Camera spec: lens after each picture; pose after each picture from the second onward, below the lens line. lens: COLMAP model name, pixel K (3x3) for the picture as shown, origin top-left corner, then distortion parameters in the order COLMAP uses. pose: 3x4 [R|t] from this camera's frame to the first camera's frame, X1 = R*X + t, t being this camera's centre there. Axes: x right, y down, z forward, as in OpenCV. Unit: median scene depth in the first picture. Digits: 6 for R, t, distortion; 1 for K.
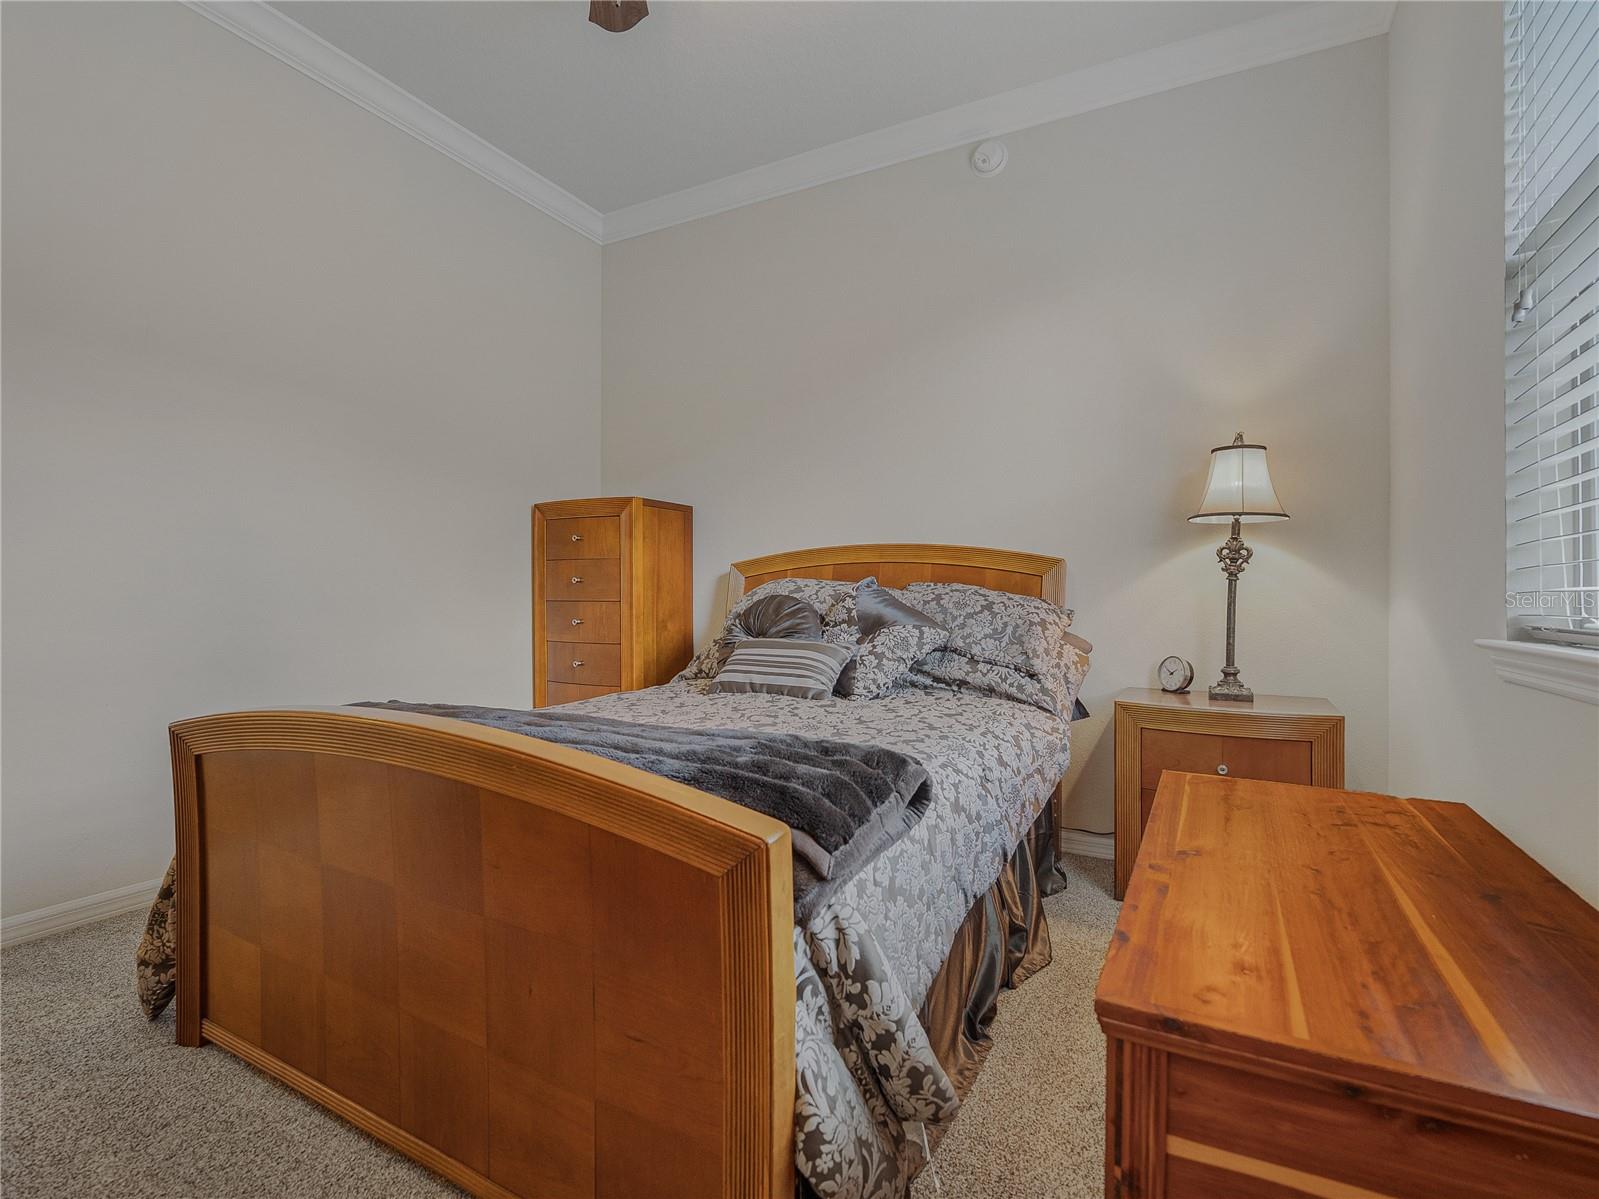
lens RADIAL K [[762.7, 0, 797.7], [0, 762.7, 592.2], [0, 0, 1]] dist [-0.021942, 0.000238]
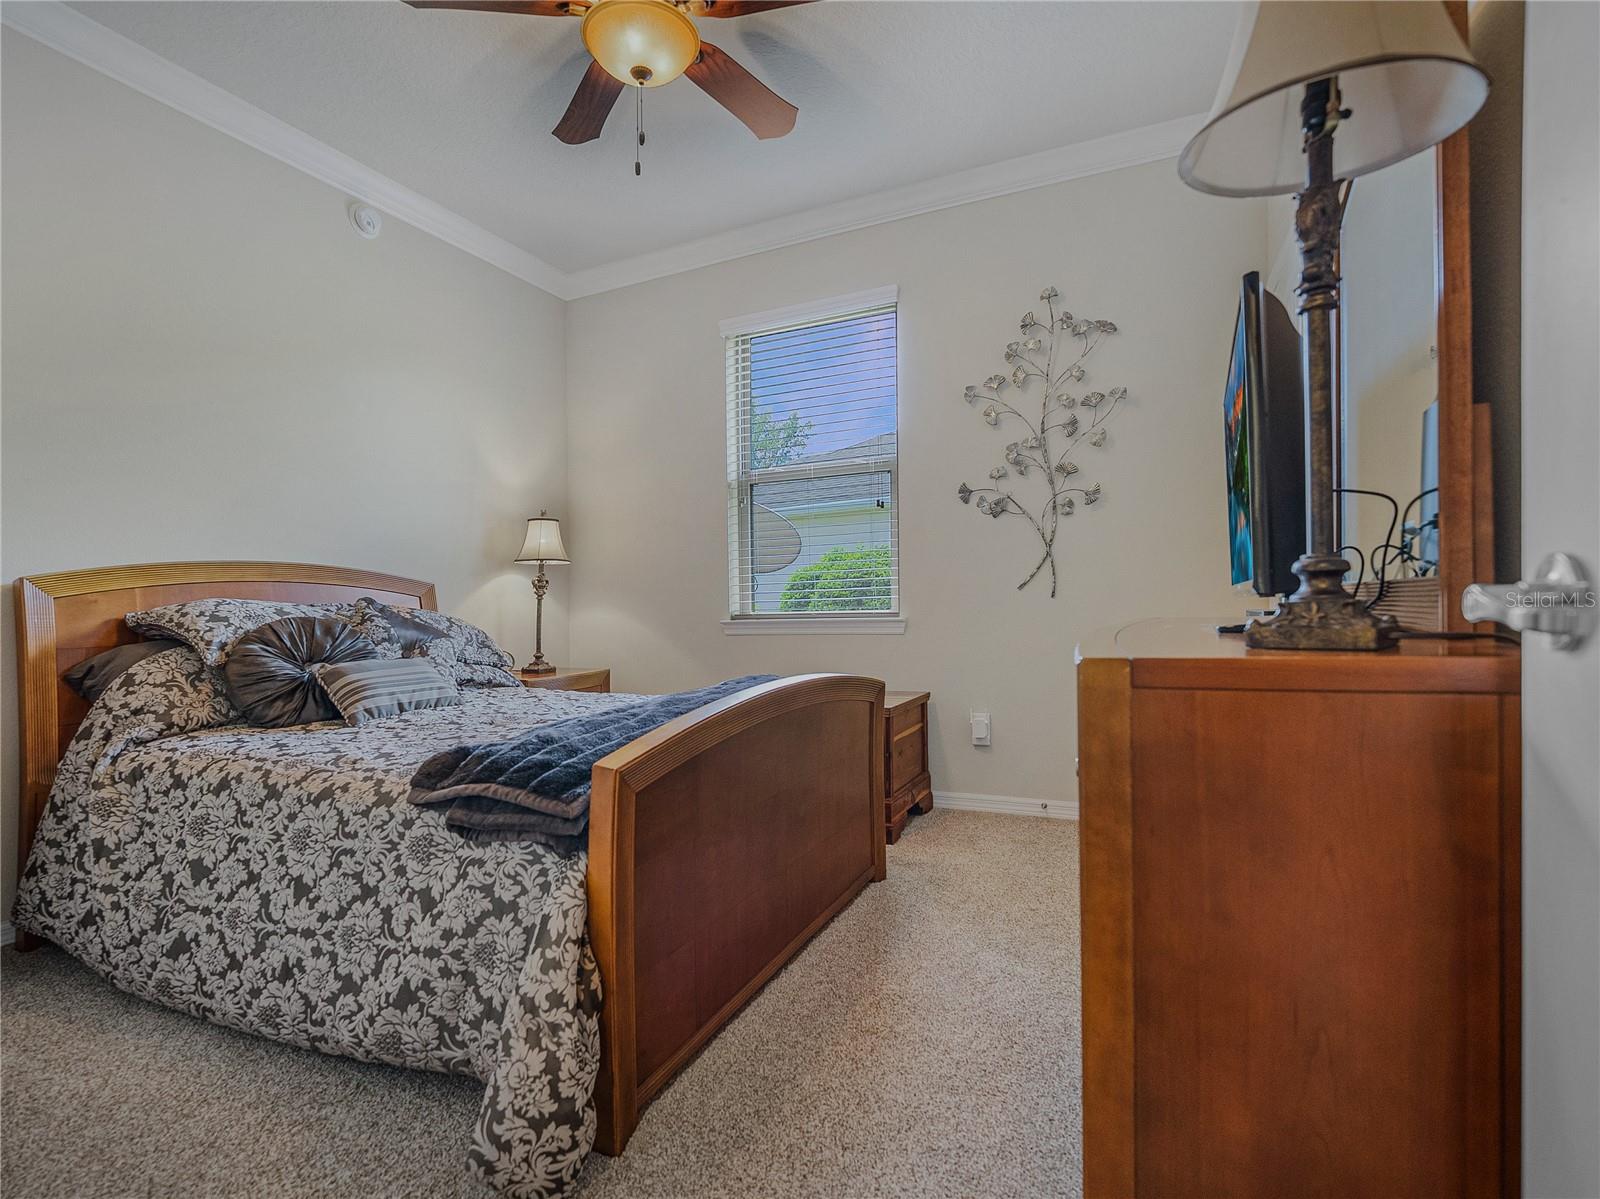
lens RADIAL K [[763.2, 0, 798.2], [0, 763.2, 592.2], [0, 0, 1]] dist [-0.021942, 0.000238]
pose [[-0.069338, 0.007794, 0.997563, -1.094772], [0.018483, 0.999808, -0.006527, -0.010638], [-0.997422, 0.017986, -0.069468, 0.554212]]
